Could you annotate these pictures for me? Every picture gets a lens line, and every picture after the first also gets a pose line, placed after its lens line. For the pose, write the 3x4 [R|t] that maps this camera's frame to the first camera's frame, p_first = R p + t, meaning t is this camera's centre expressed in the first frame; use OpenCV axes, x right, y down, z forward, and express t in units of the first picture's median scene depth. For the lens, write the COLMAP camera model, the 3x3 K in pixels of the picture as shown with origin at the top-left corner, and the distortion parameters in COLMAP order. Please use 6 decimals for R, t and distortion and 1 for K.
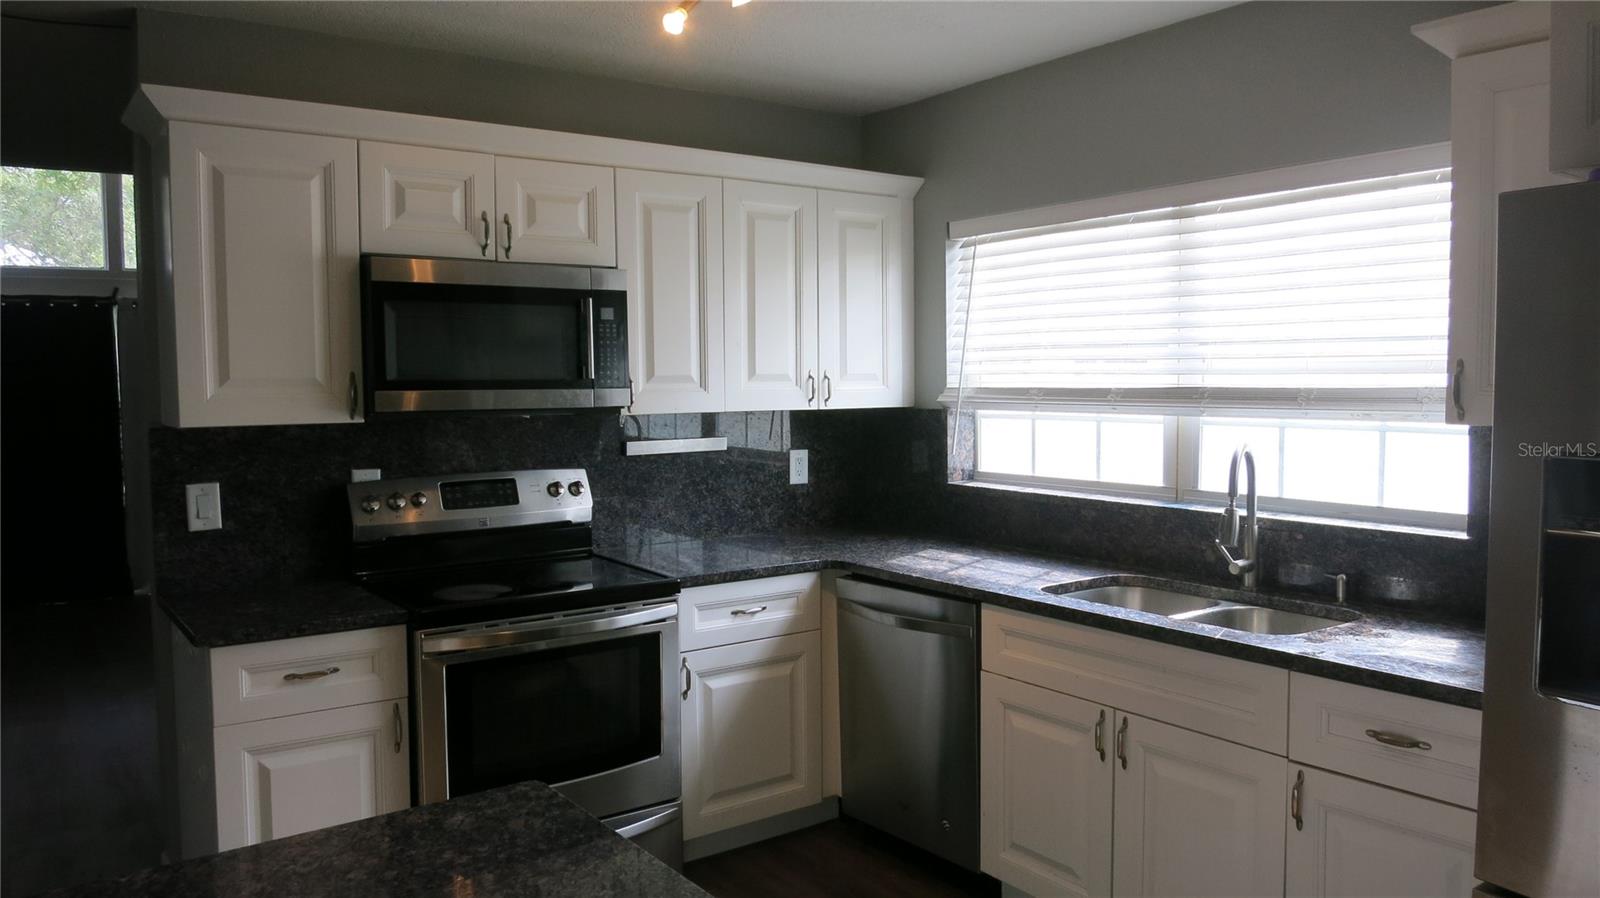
lens RADIAL K [[1148.8, 0, 800.0], [0, 1148.8, 449.0], [0, 0, 1]] dist [-0.029864, -0.020893]
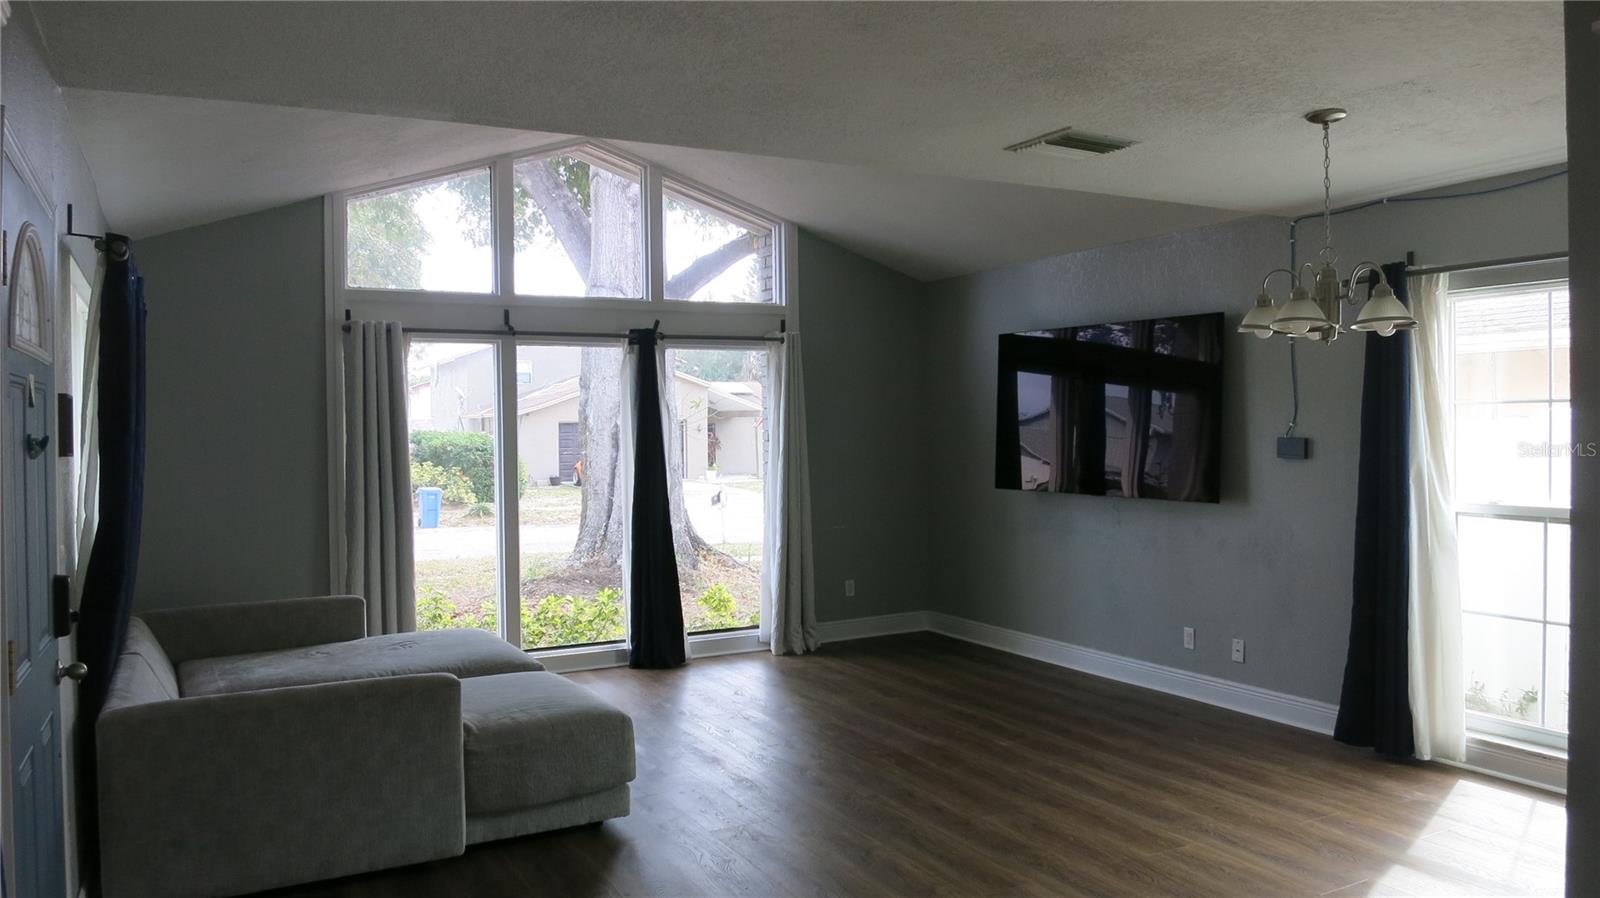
lens RADIAL K [[1154.5, 0, 800.0], [0, 1154.5, 449.0], [0, 0, 1]] dist [-0.038613, -0.008040]
pose [[0.991359, -0.002887, -0.131142, -0.888560], [-0.002472, 0.999169, -0.040680, -0.005475], [0.131150, 0.040653, 0.990529, 0.252698]]
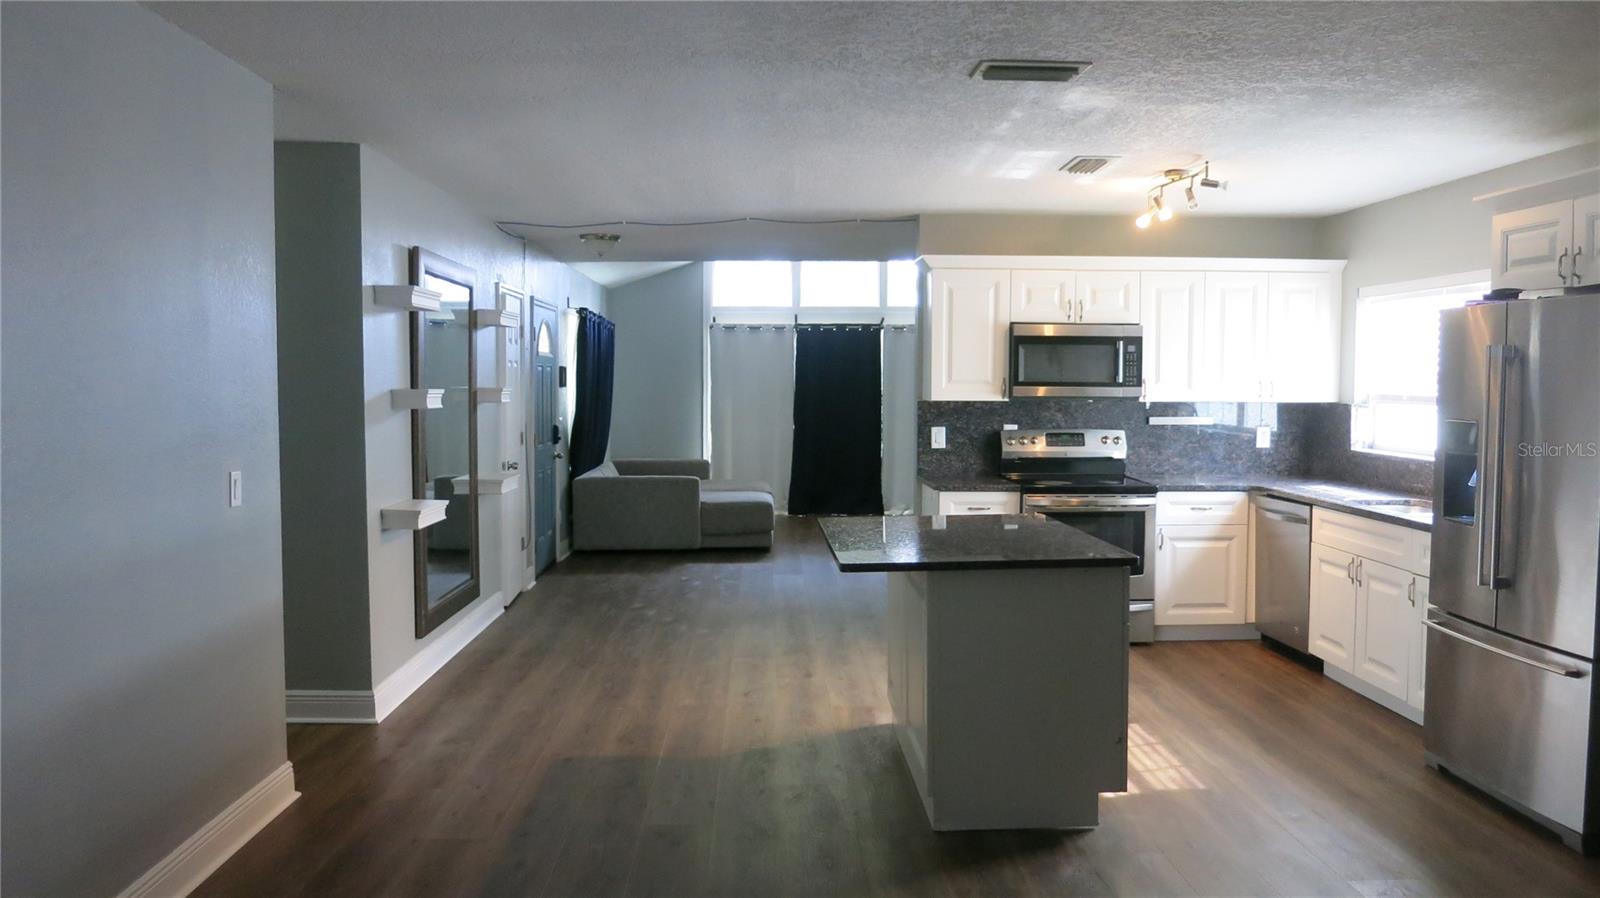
lens RADIAL K [[1154.5, 0, 800.0], [0, 1154.5, 449.0], [0, 0, 1]] dist [-0.038613, -0.008040]
pose [[0.832955, 0.045073, -0.551501, 0.455111], [-0.044384, 0.998908, 0.014603, 0.049025], [0.551557, 0.012315, 0.834046, -0.946386]]
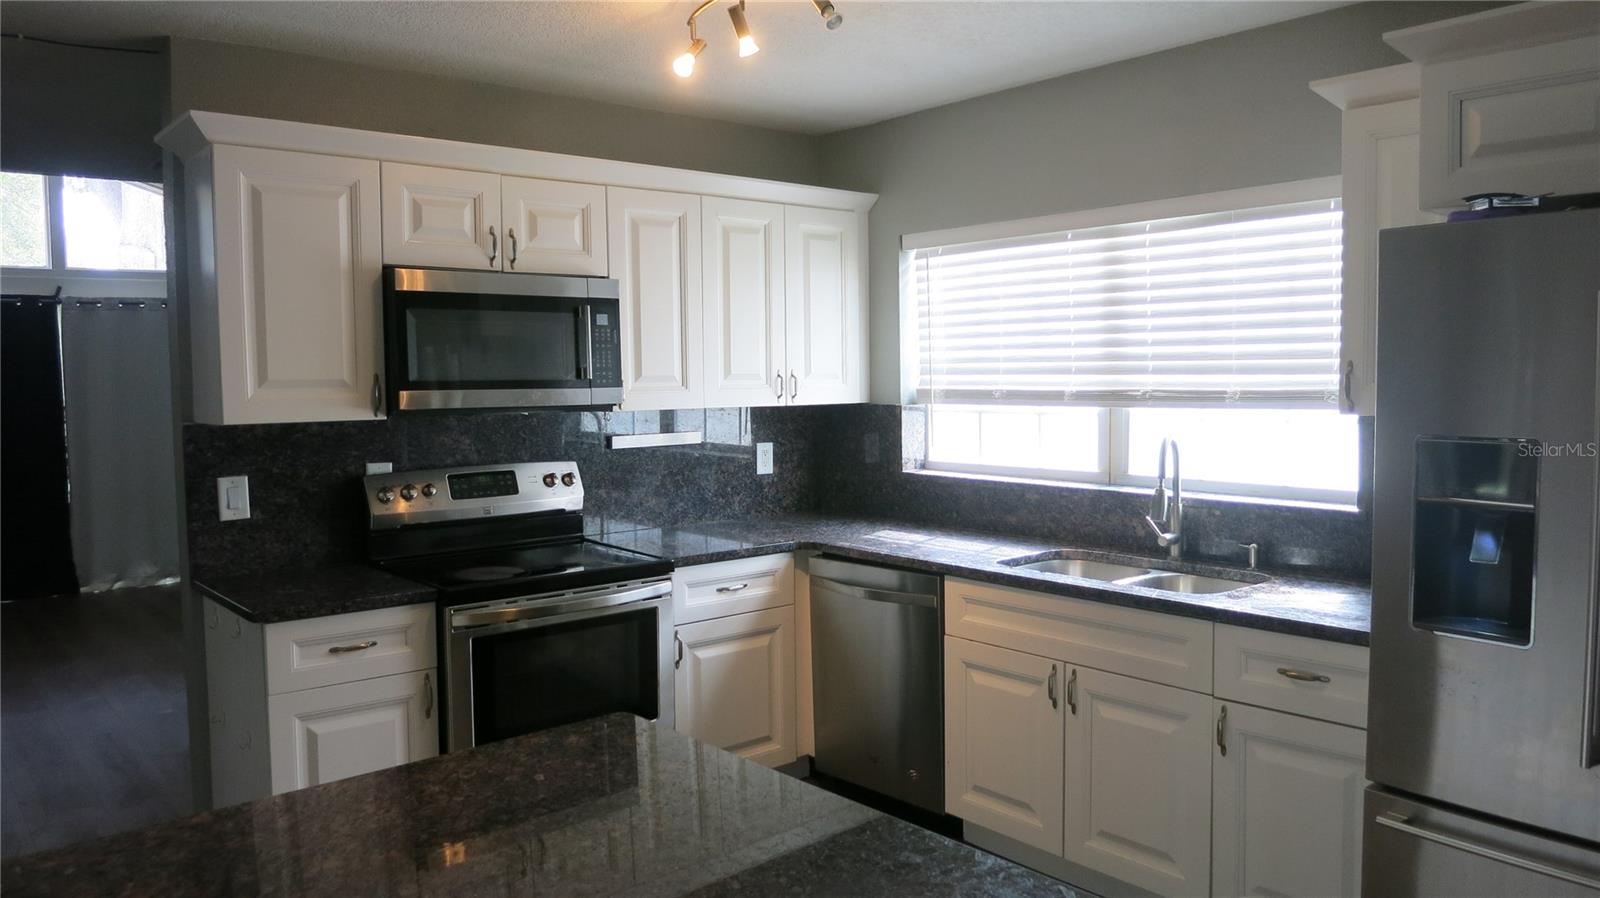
lens RADIAL K [[1145.7, 0, 802.5], [0, 1145.7, 447.7], [0, 0, 1]] dist [-0.037734, -0.004341]
pose [[0.996843, -0.007225, 0.079072, -0.066086], [0.006992, 0.999970, 0.003224, 0.002835], [-0.079093, -0.002661, 0.996864, -0.109979]]
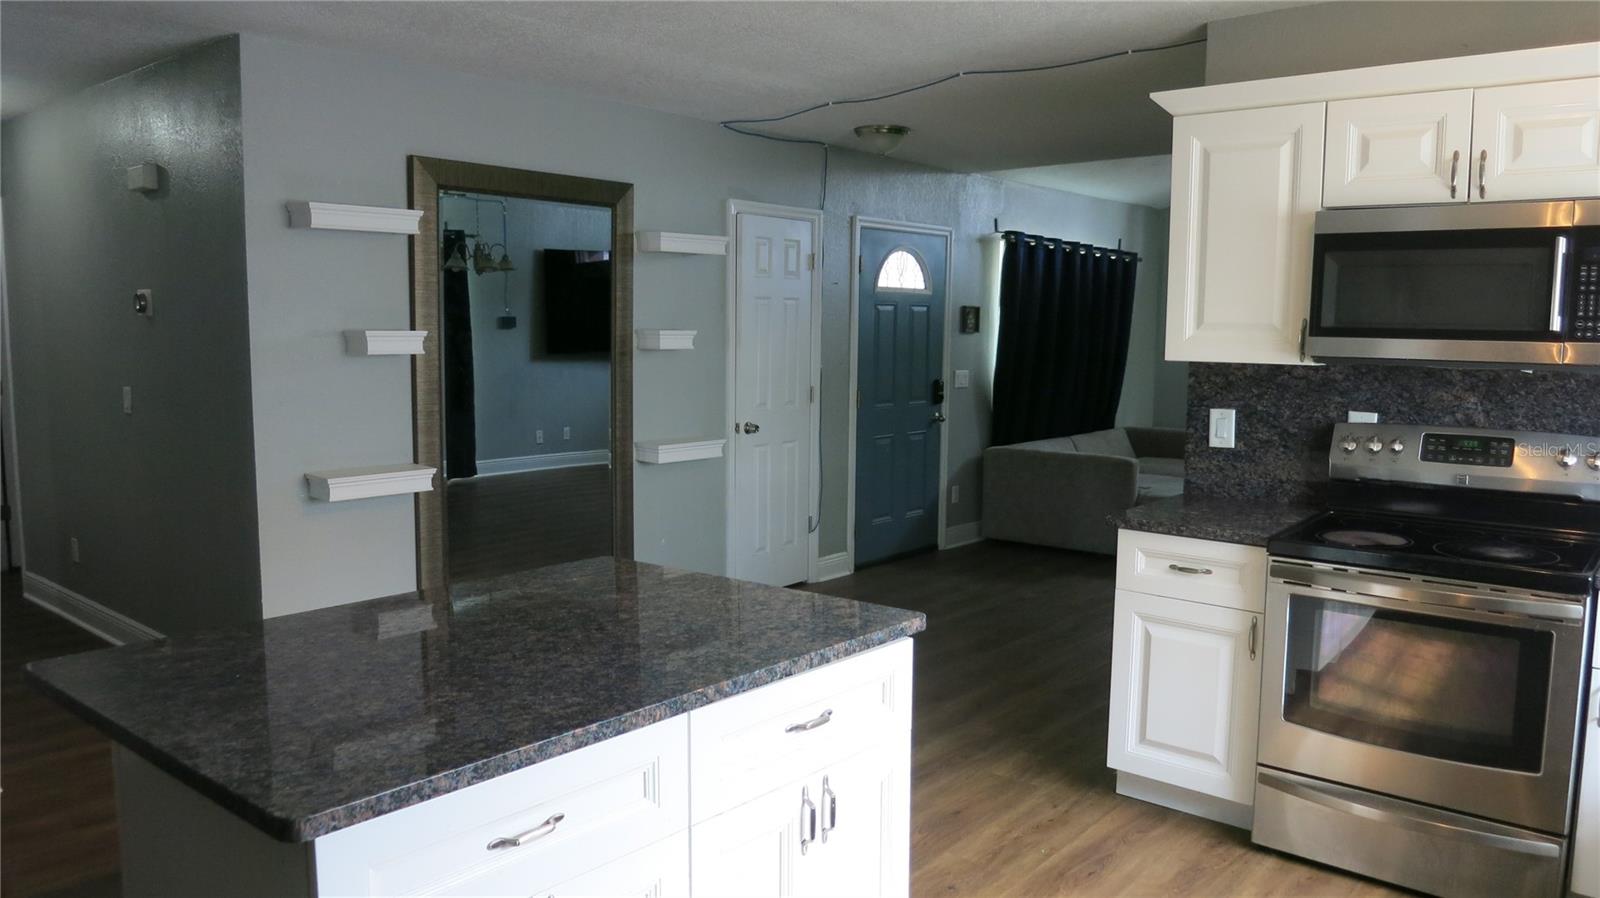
lens RADIAL K [[1154.5, 0, 800.0], [0, 1154.5, 449.0], [0, 0, 1]] dist [-0.038613, -0.008040]
pose [[0.245657, 0.117629, -0.962193, 0.514519], [-0.070890, 0.992132, 0.103190, -0.020459], [0.966761, 0.042861, 0.252063, 0.241680]]
